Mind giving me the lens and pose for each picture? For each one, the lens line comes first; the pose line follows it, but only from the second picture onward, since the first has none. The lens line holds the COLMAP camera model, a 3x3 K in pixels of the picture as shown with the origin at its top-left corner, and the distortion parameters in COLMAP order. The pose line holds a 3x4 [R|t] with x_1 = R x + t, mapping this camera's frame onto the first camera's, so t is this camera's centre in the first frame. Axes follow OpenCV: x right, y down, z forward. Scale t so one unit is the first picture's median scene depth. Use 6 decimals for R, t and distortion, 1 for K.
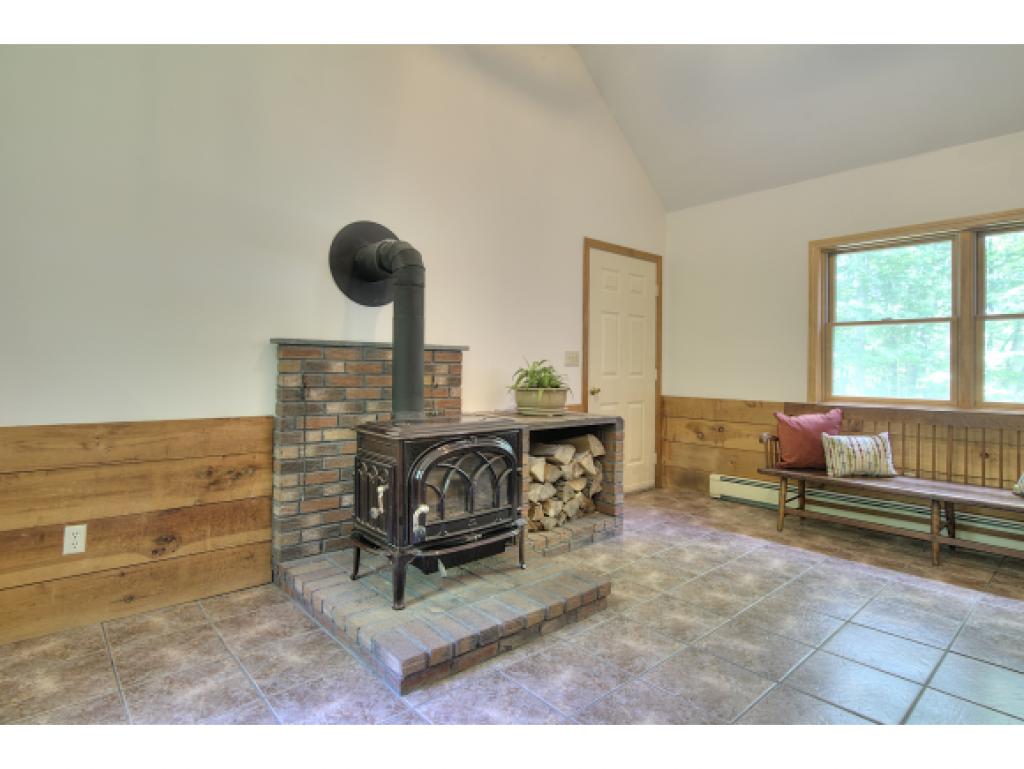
lens RADIAL K [[528.4, 0, 515.6], [0, 528.4, 373.5], [0, 0, 1]] dist [-0.004143, -0.000784]
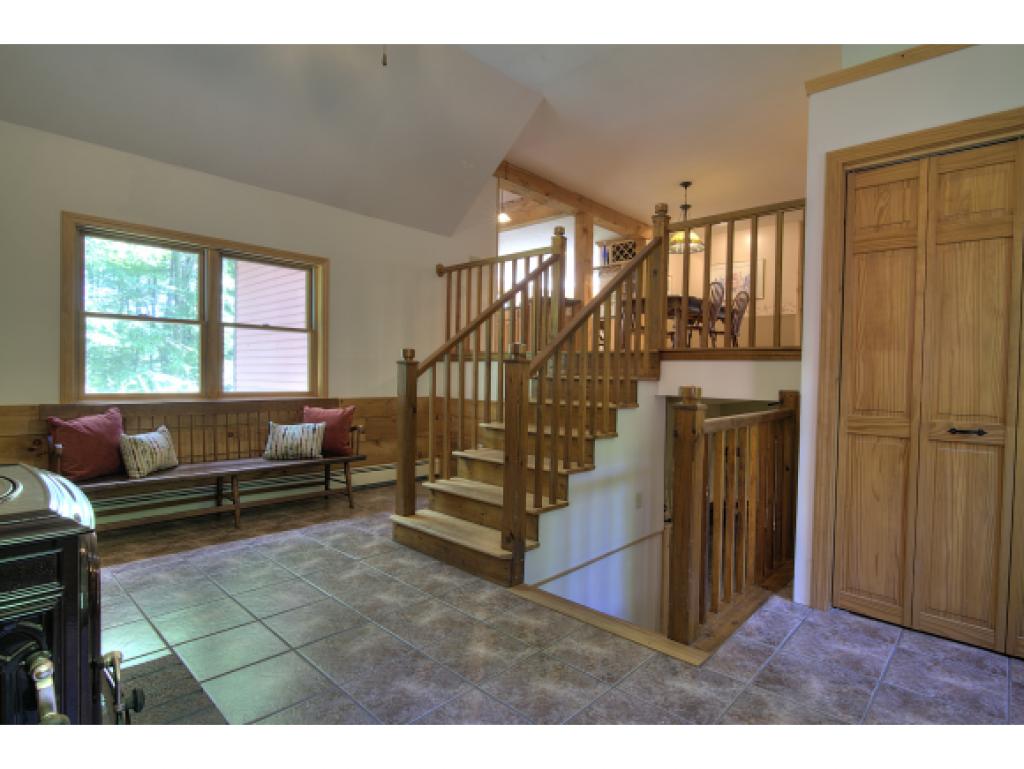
lens RADIAL K [[528.4, 0, 516.7], [0, 528.4, 386.8], [0, 0, 1]] dist [-0.004143, -0.000784]
pose [[-0.088543, -0.031651, 0.995569, -0.410280], [-0.015514, 0.999418, 0.030394, -0.008505], [-0.995952, -0.012754, -0.088983, 0.415513]]
